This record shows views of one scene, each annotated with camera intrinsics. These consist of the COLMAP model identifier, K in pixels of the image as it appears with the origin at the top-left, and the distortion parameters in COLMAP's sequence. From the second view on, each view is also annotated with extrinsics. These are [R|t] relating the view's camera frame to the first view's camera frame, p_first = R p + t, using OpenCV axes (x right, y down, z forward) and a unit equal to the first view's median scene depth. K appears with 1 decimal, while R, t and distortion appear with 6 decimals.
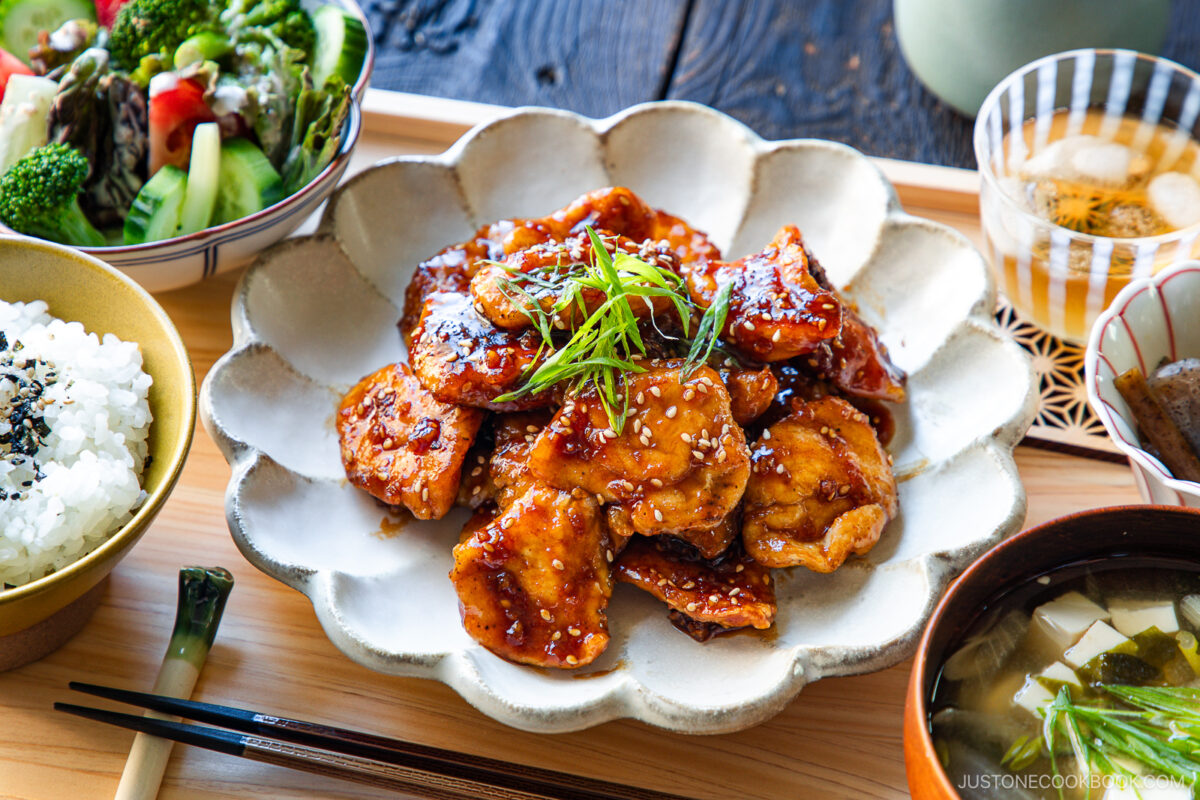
lens RADIAL K [[3051.9, 0, 600.0], [0, 3051.9, 400.0], [0, 0, 1]] dist [-0.017070, 0.520059]
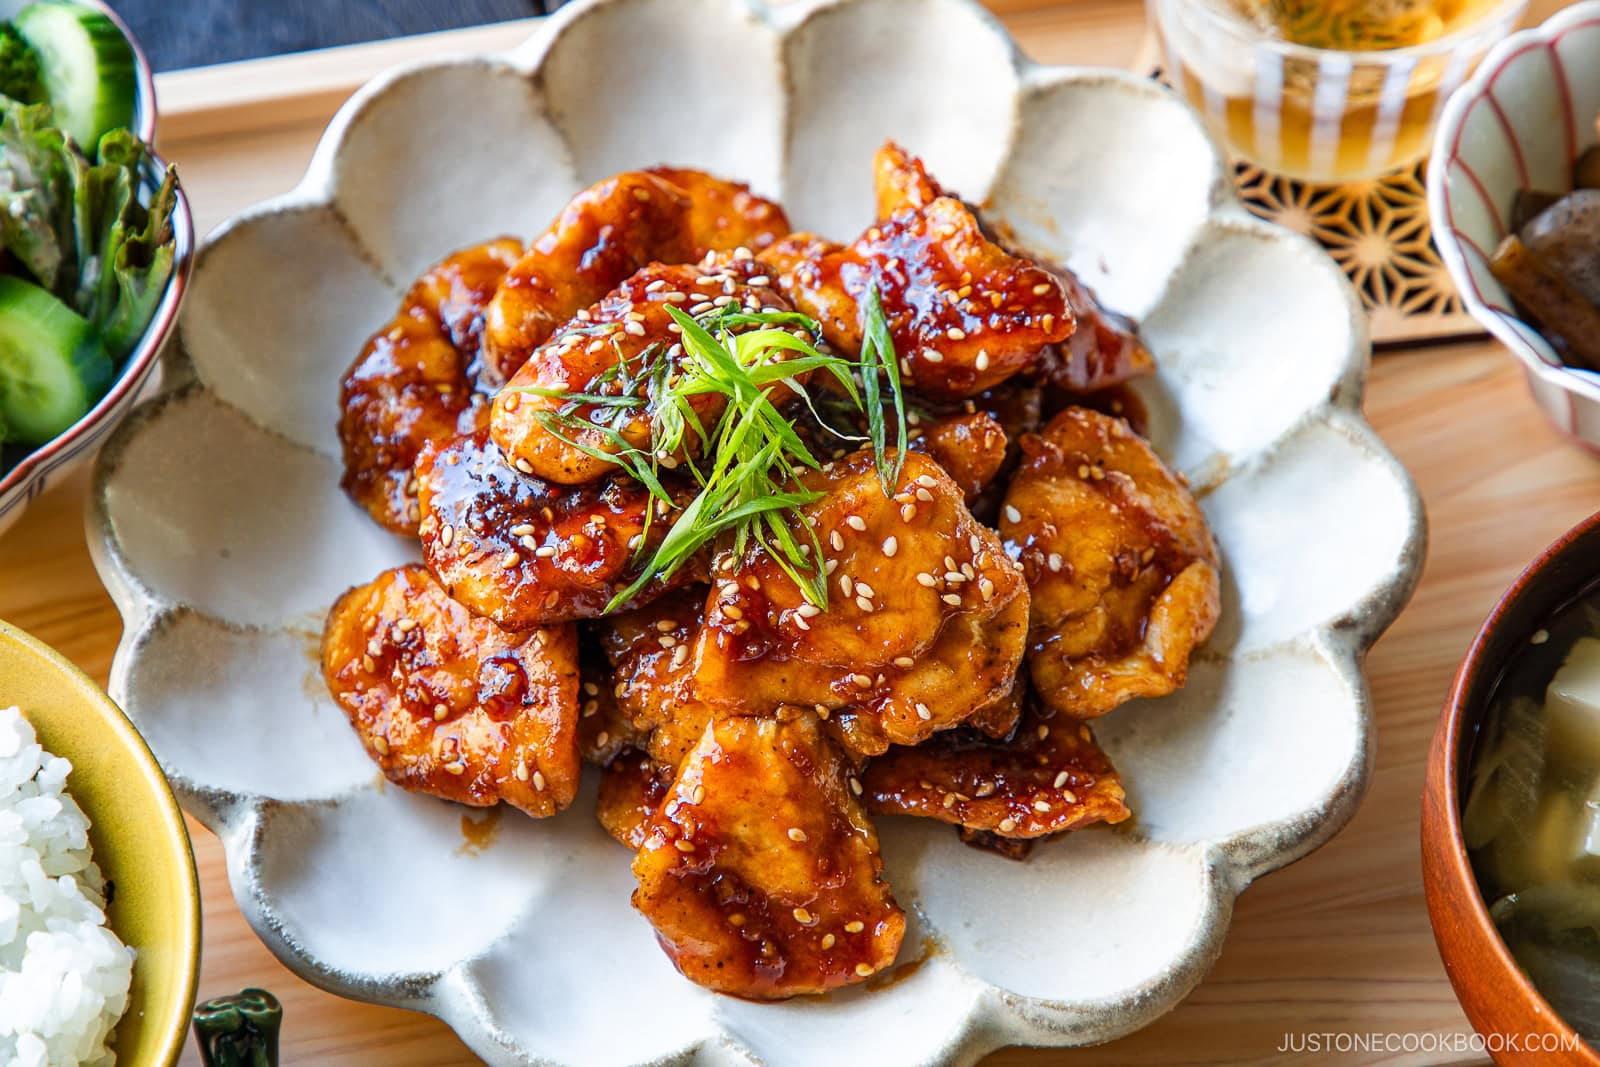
lens RADIAL K [[4069.2, 0, 800.0], [0, 4069.2, 533.5], [0, 0, 1]] dist [-0.017070, 0.520059]
pose [[0.933470, -0.317308, 0.167182, -0.131164], [0.281129, 0.936789, 0.208312, -0.175778], [-0.222713, -0.147453, 0.963668, 0.194394]]
